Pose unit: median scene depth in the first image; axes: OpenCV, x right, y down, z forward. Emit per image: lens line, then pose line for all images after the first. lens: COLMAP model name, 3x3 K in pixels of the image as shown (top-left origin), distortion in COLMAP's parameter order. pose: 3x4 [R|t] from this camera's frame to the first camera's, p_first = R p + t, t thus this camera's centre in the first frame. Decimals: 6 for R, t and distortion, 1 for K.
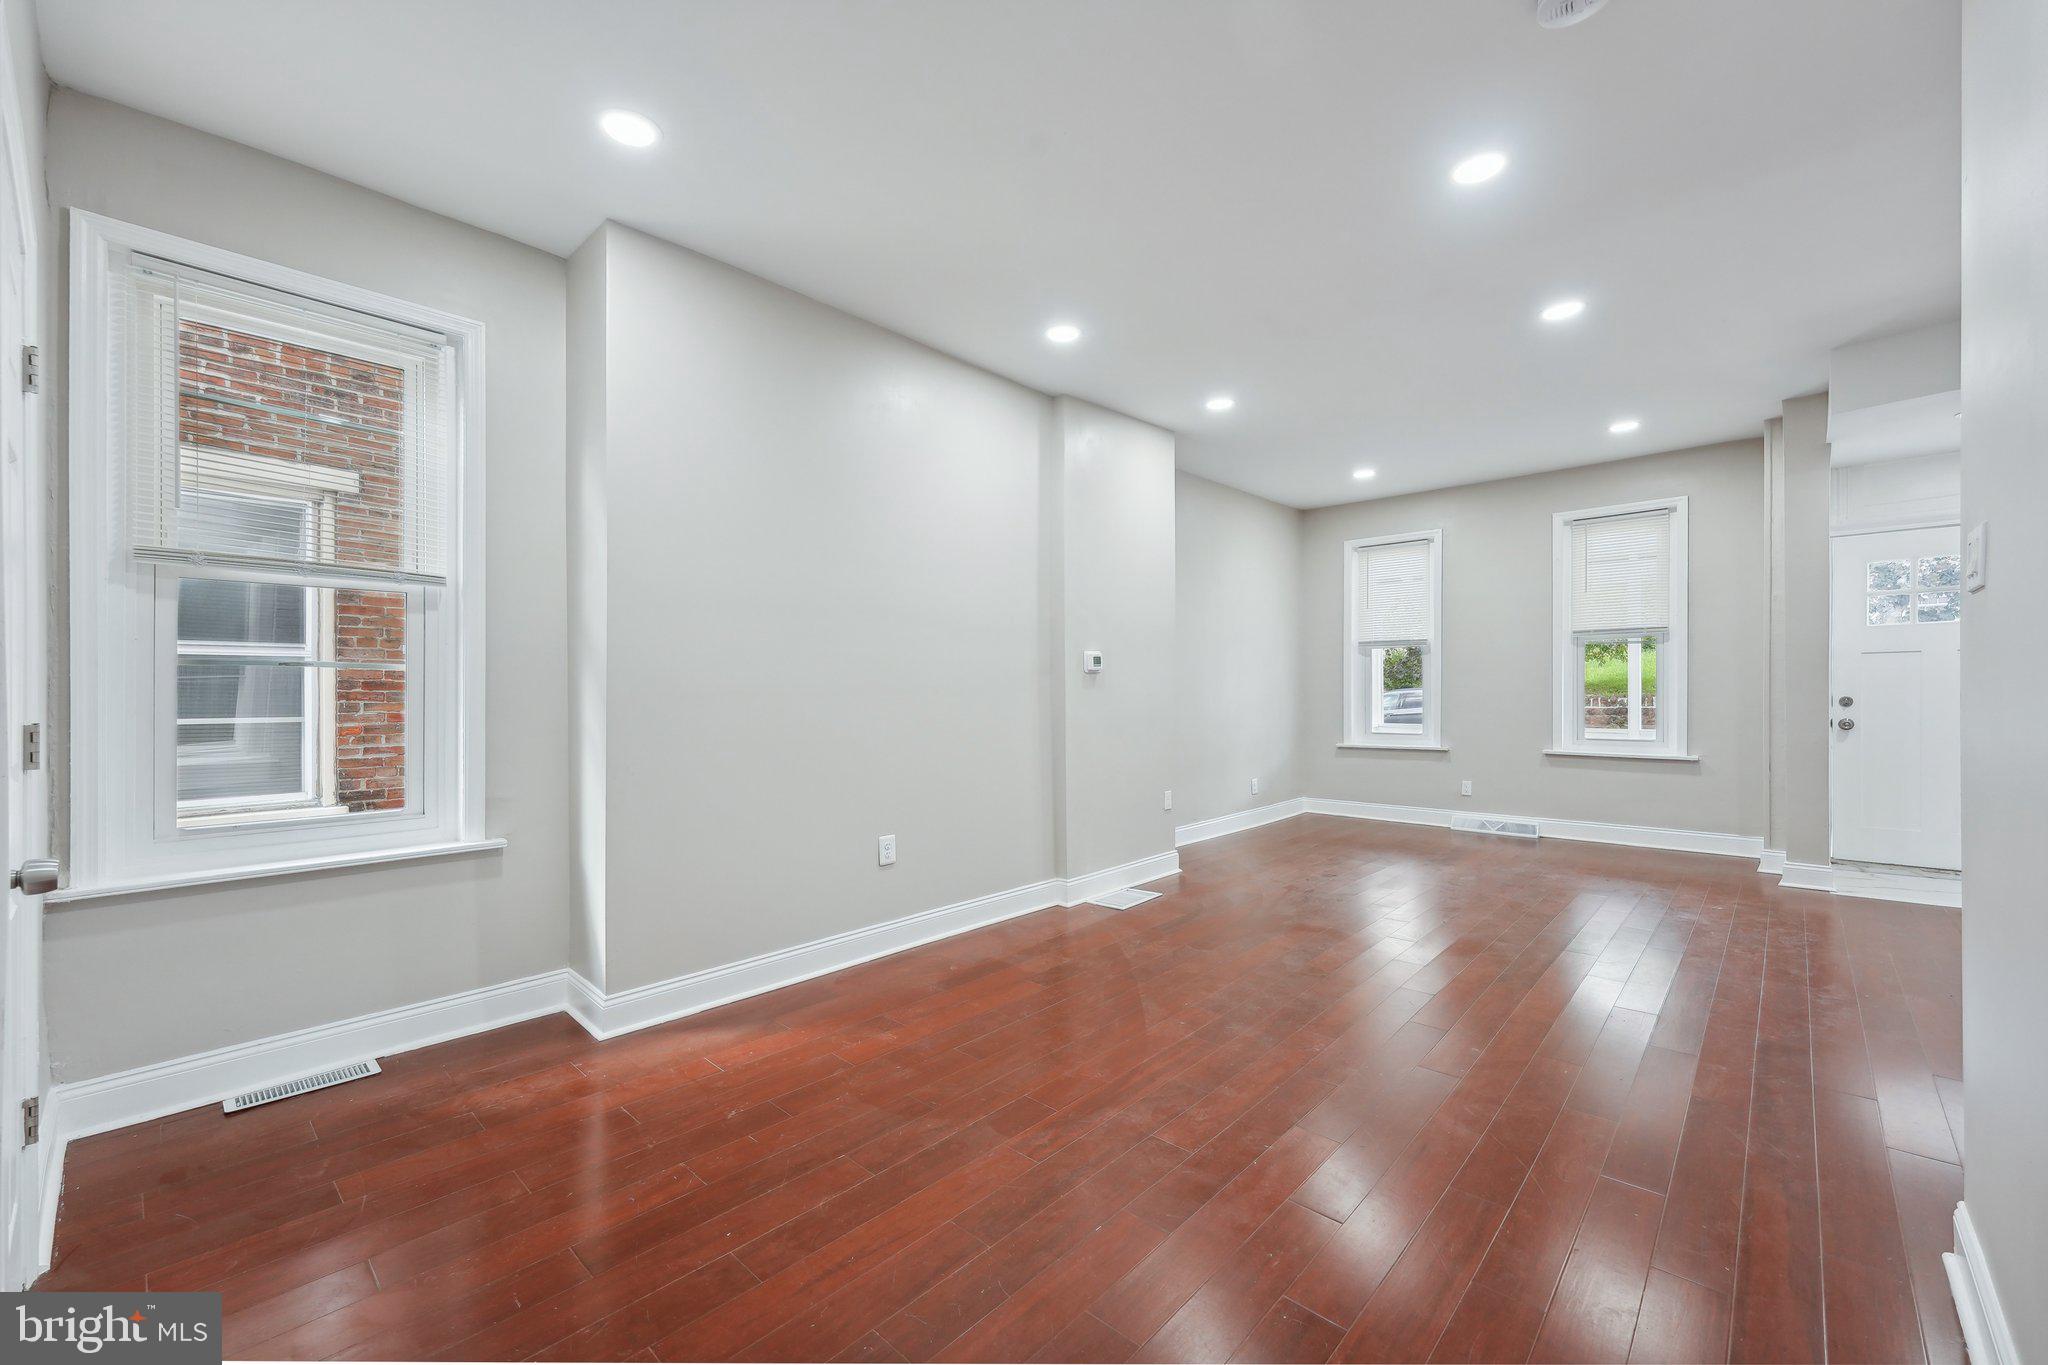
lens RADIAL K [[831.5, 0, 1018.9], [0, 831.5, 690.6], [0, 0, 1]] dist [0.001158, 0.000667]
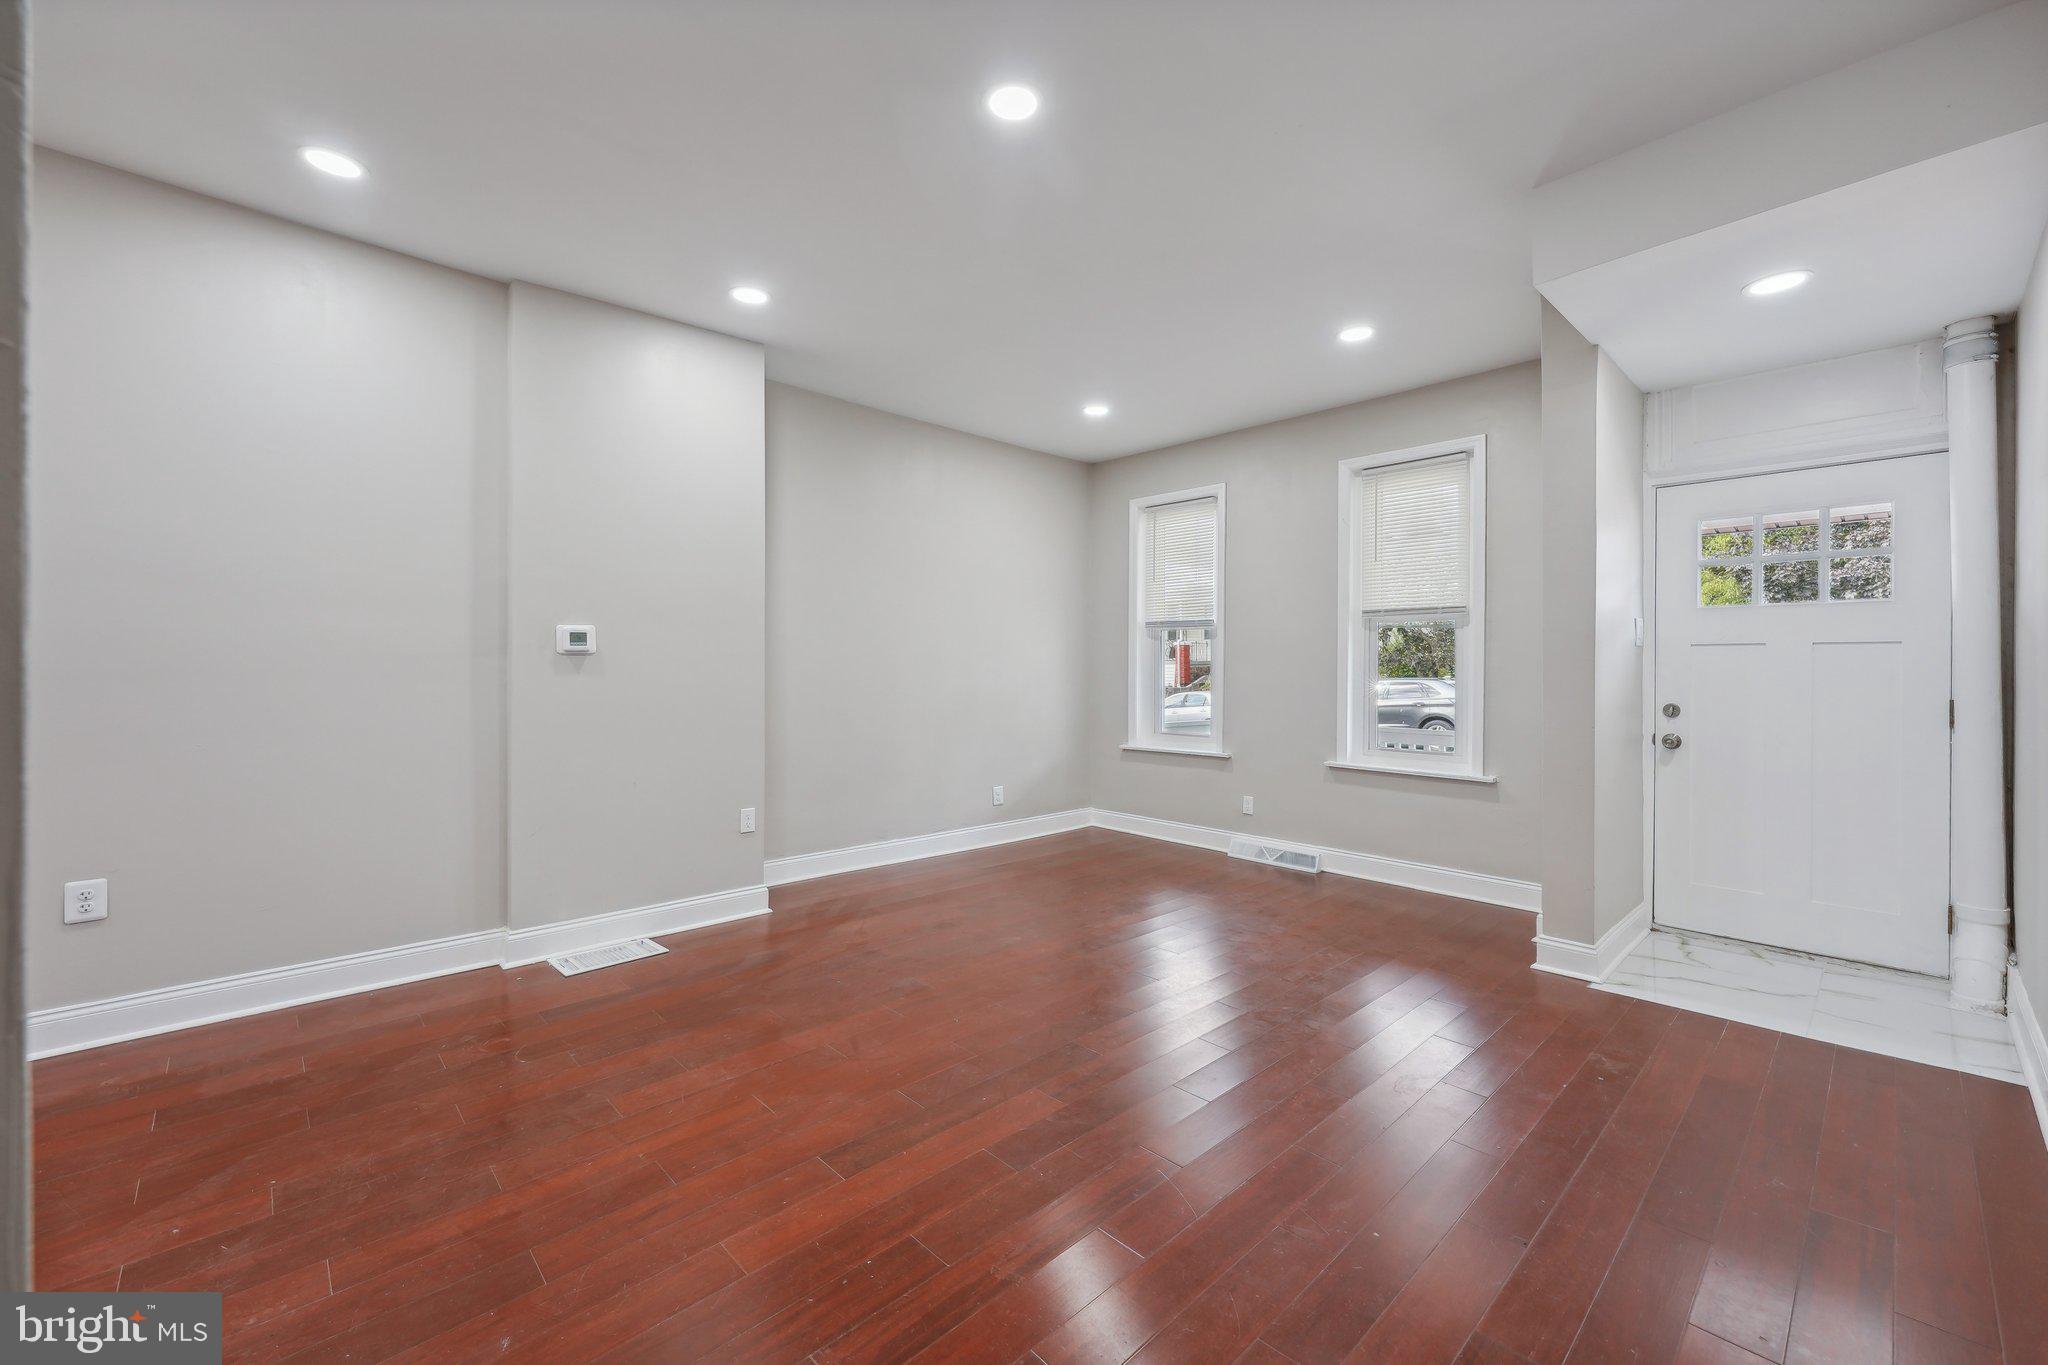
lens RADIAL K [[831.5, 0, 1019.9], [0, 831.5, 671.6], [0, 0, 1]] dist [0.001158, 0.000667]
pose [[0.997973, 0.016983, -0.061334, 0.399159], [-0.016947, 0.999856, 0.001112, -0.010026], [0.061344, -0.000071, 0.998117, 0.202239]]
